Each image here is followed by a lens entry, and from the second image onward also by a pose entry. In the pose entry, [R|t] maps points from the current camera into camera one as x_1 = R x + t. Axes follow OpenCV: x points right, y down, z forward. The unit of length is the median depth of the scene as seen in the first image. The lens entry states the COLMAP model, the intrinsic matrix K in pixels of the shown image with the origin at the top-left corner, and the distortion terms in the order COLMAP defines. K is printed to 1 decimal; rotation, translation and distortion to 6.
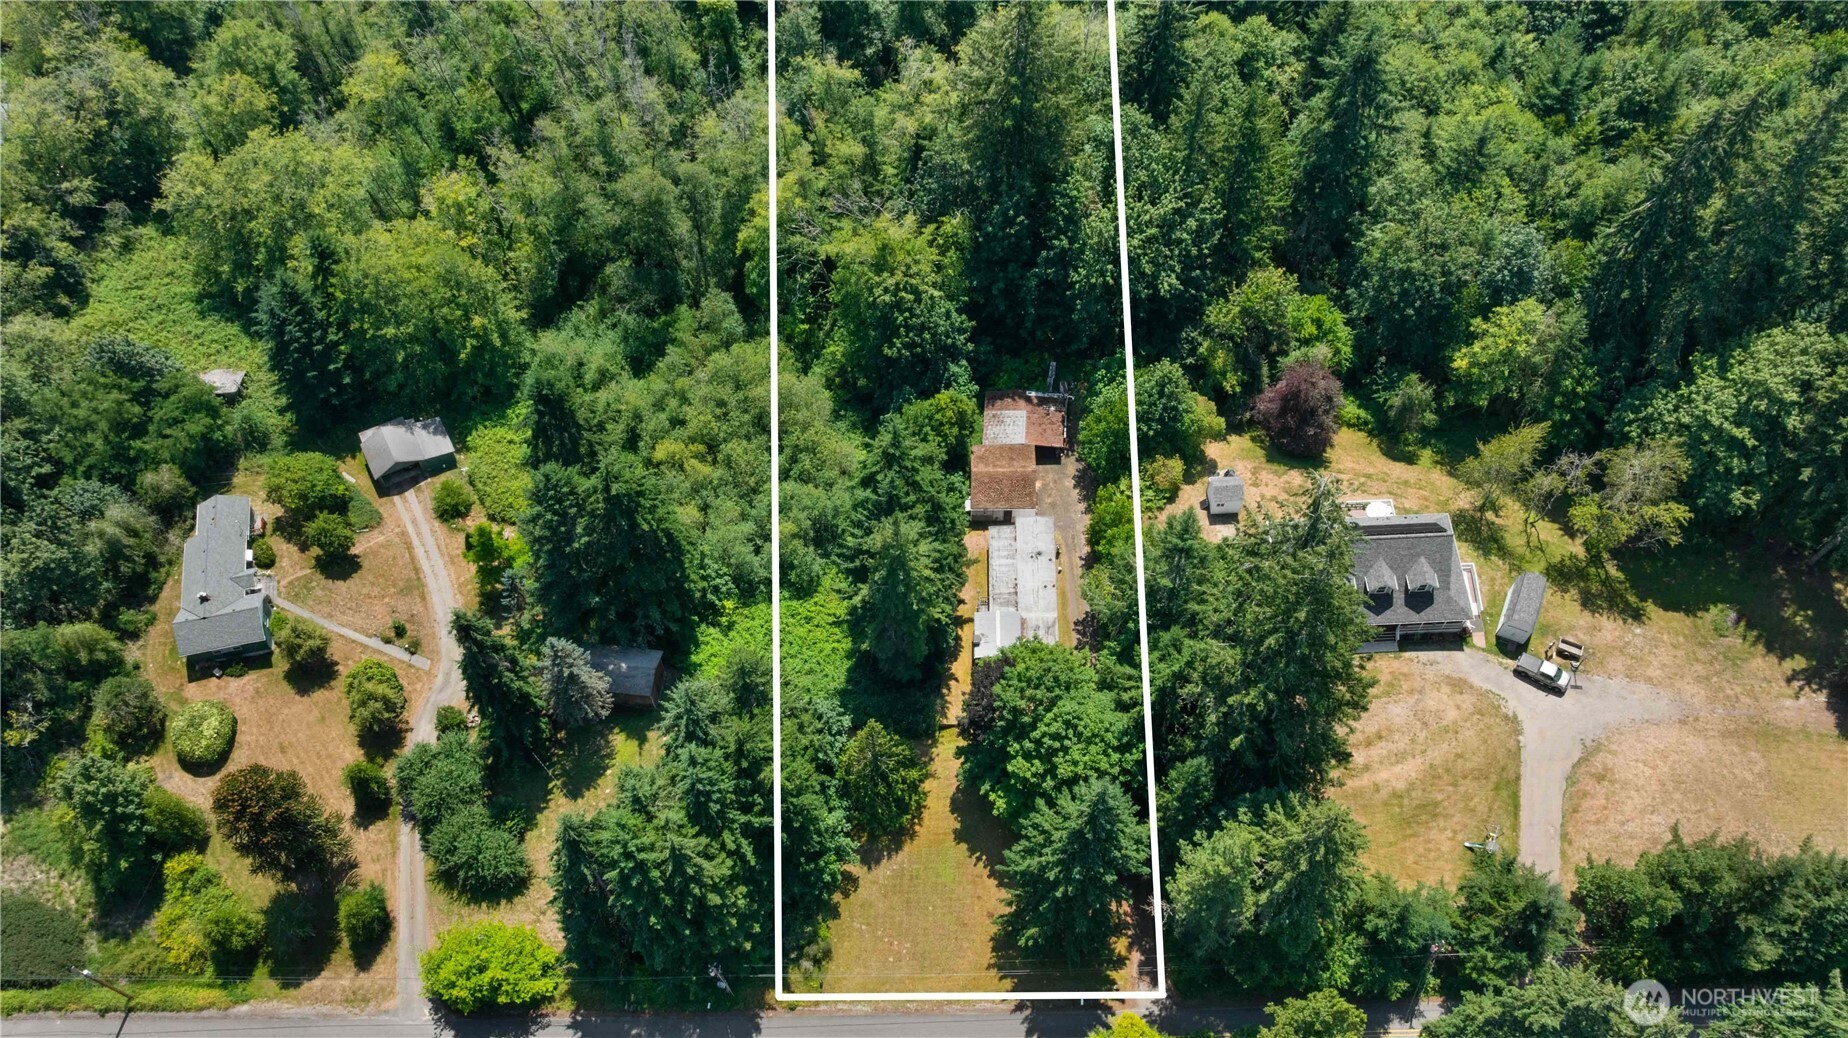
lens RADIAL K [[1319.7, 0, 924.4], [0, 1319.7, 519.4], [0, 0, 1]] dist [-0.005808, -0.002944]
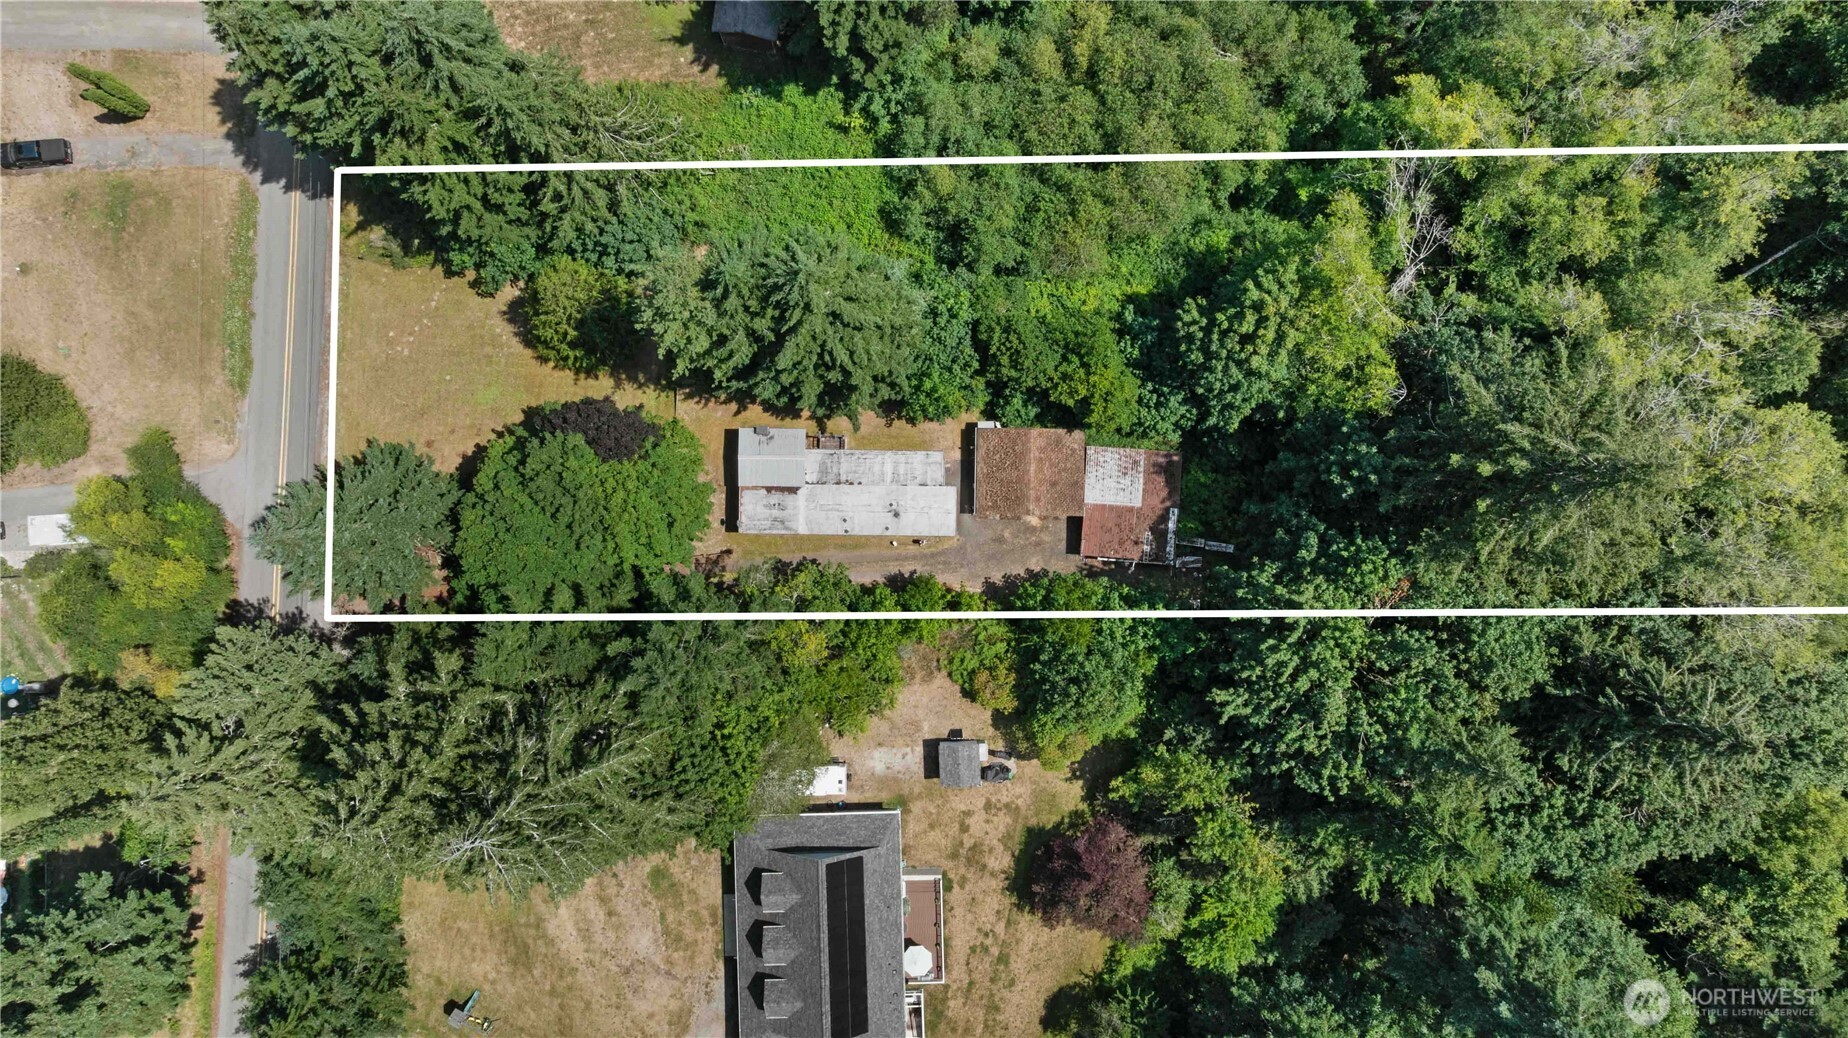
lens RADIAL K [[1319.7, 0, 924.2], [0, 1319.7, 518.6], [0, 0, 1]] dist [-0.005808, -0.002944]
pose [[0.010568, 0.999869, 0.012292, 0.077036], [-0.873504, 0.003248, 0.486806, -0.351499], [0.486702, -0.015882, 0.873424, 0.327684]]
